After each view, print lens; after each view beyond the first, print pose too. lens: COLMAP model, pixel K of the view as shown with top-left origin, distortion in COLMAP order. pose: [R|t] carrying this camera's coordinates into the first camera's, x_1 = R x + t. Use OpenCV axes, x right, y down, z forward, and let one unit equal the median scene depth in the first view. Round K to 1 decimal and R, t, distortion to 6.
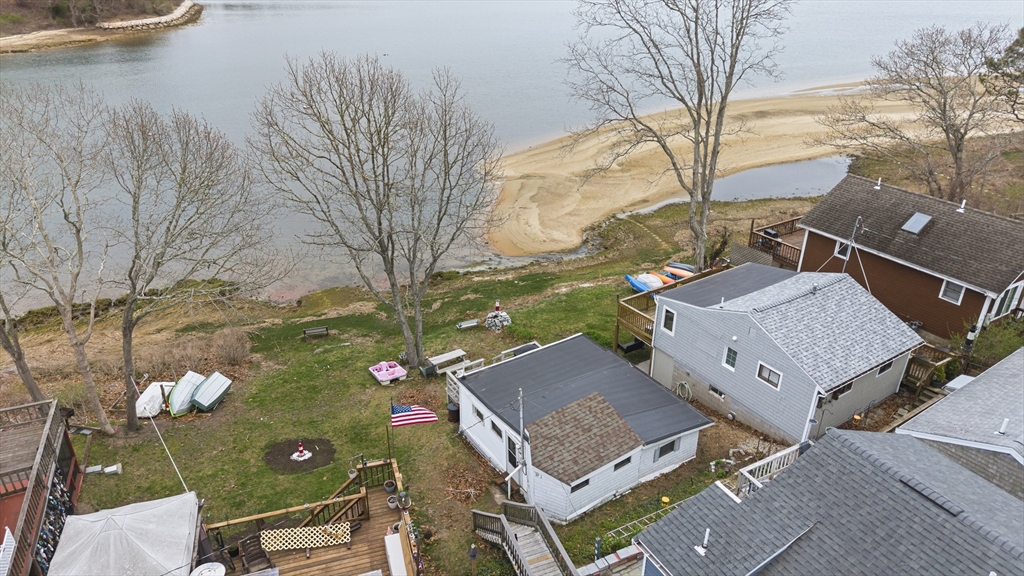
lens RADIAL K [[682.1, 0, 510.0], [0, 682.1, 288.7], [0, 0, 1]] dist [0.048170, -0.057227]
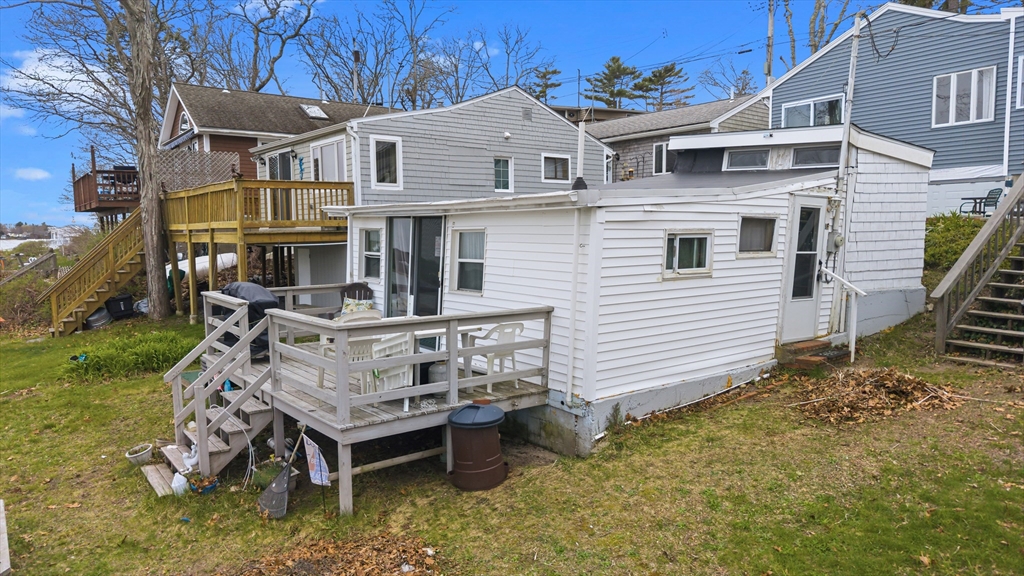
lens RADIAL K [[682.1, 0, 510.0], [0, 682.1, 288.7], [0, 0, 1]] dist [0.048170, -0.057227]
pose [[-0.090928, -0.089202, 0.991854, -0.239408], [0.455377, 0.882028, 0.121072, 0.087050], [-0.885643, 0.462676, -0.039580, 0.763418]]
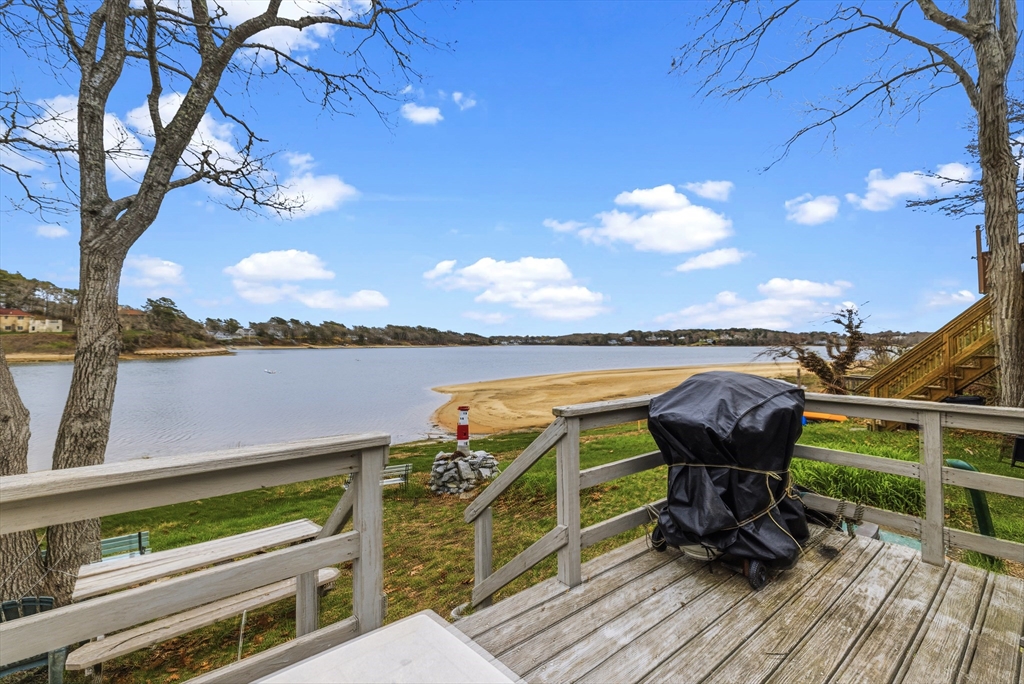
lens RADIAL K [[451.6, 0, 503.3], [0, 451.6, 340.7], [0, 0, 1]] dist [-0.004358, 0.000611]
pose [[0.993453, -0.006232, 0.114069, -0.024451], [0.057493, 0.890117, -0.452090, 0.098103], [-0.098717, 0.455689, 0.884648, 0.773267]]
